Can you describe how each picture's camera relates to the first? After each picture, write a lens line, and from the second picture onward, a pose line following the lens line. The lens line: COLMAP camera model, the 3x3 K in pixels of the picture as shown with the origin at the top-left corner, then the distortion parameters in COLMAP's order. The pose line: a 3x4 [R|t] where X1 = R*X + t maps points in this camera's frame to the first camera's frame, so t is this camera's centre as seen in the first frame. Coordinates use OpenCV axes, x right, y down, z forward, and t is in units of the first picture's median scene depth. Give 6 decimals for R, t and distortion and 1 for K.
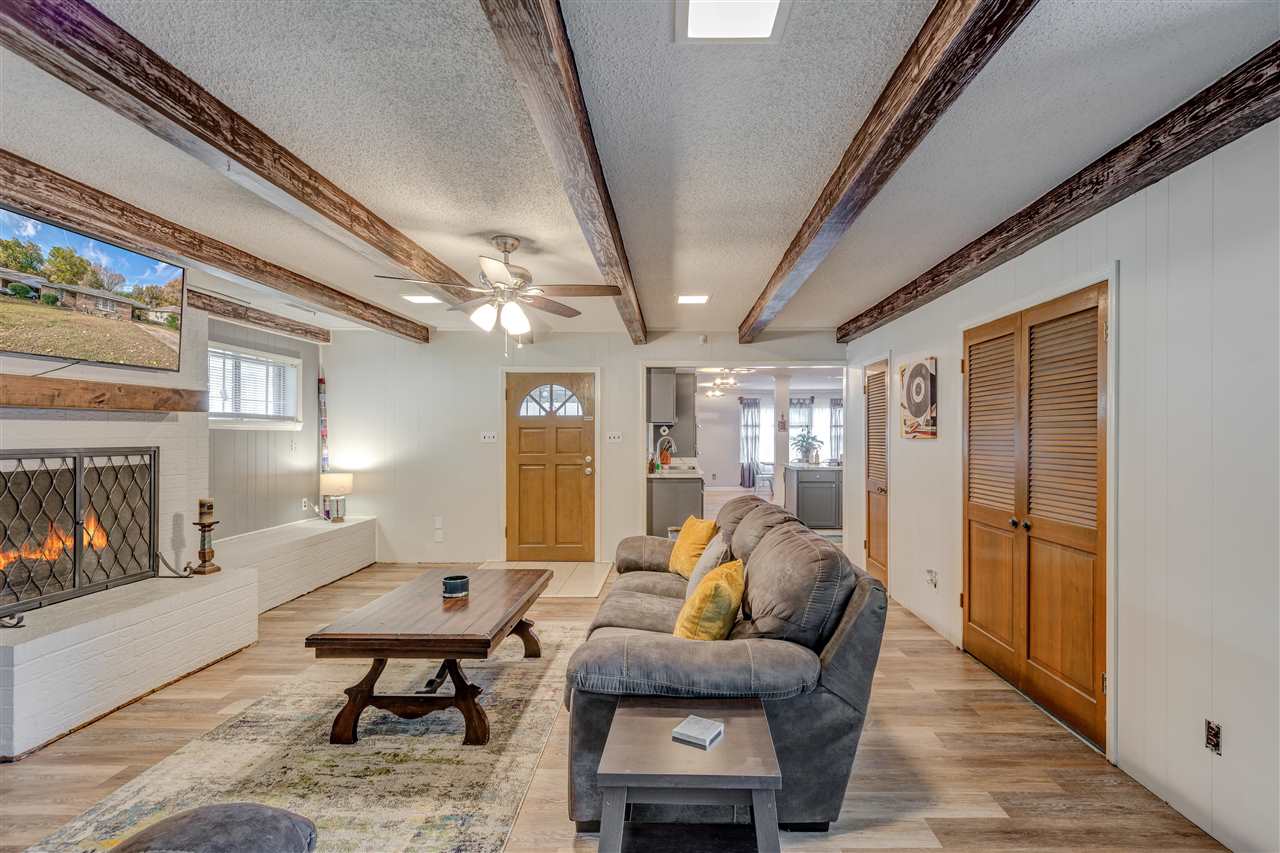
lens RADIAL K [[625.7, 0, 652.1], [0, 625.7, 431.9], [0, 0, 1]] dist [-0.002150, -0.000704]
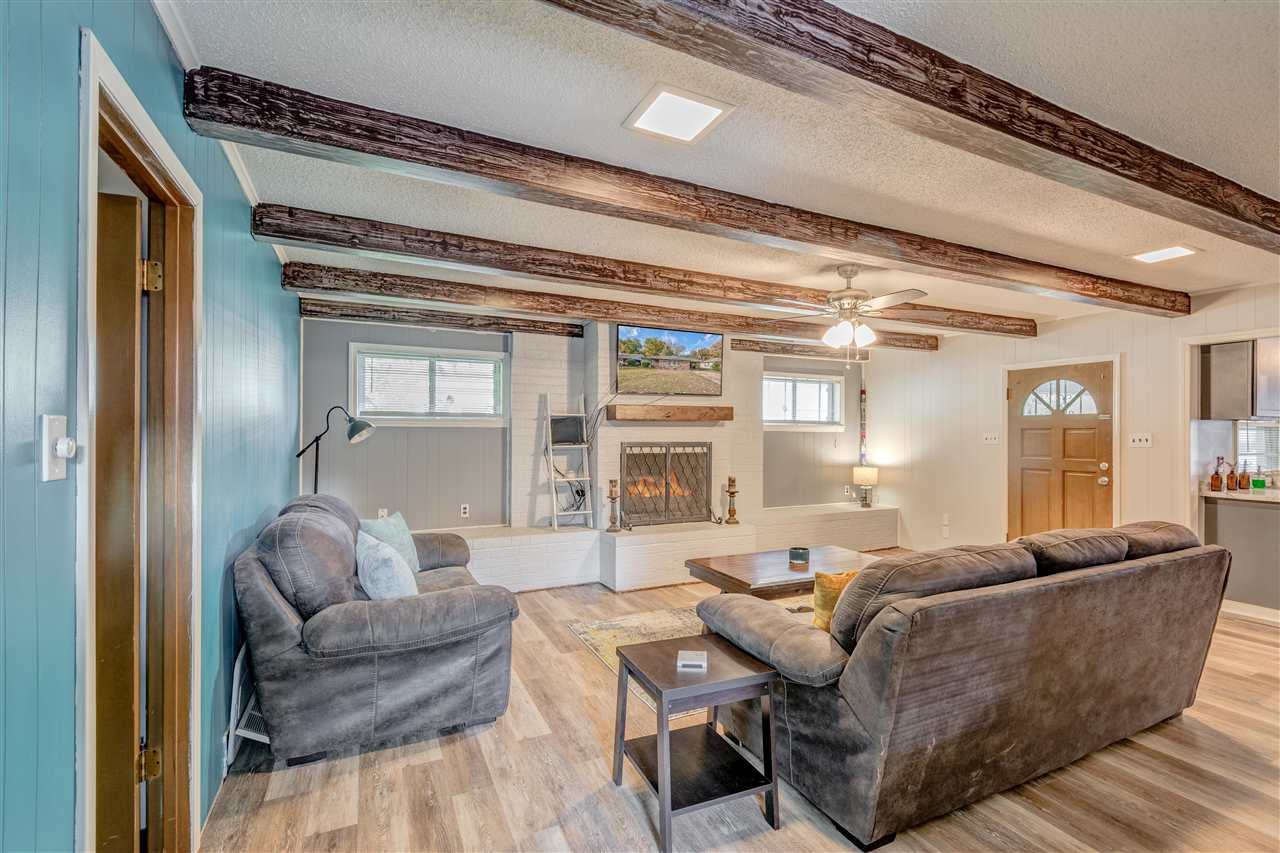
lens RADIAL K [[589.8, 0, 640.5], [0, 589.8, 428.2], [0, 0, 1]] dist [-0.001450, -0.001947]
pose [[0.424583, -0.007478, -0.905358, 0.524338], [-0.000036, 0.999966, -0.008276, -0.000445], [0.905389, 0.003546, 0.424568, 0.166589]]
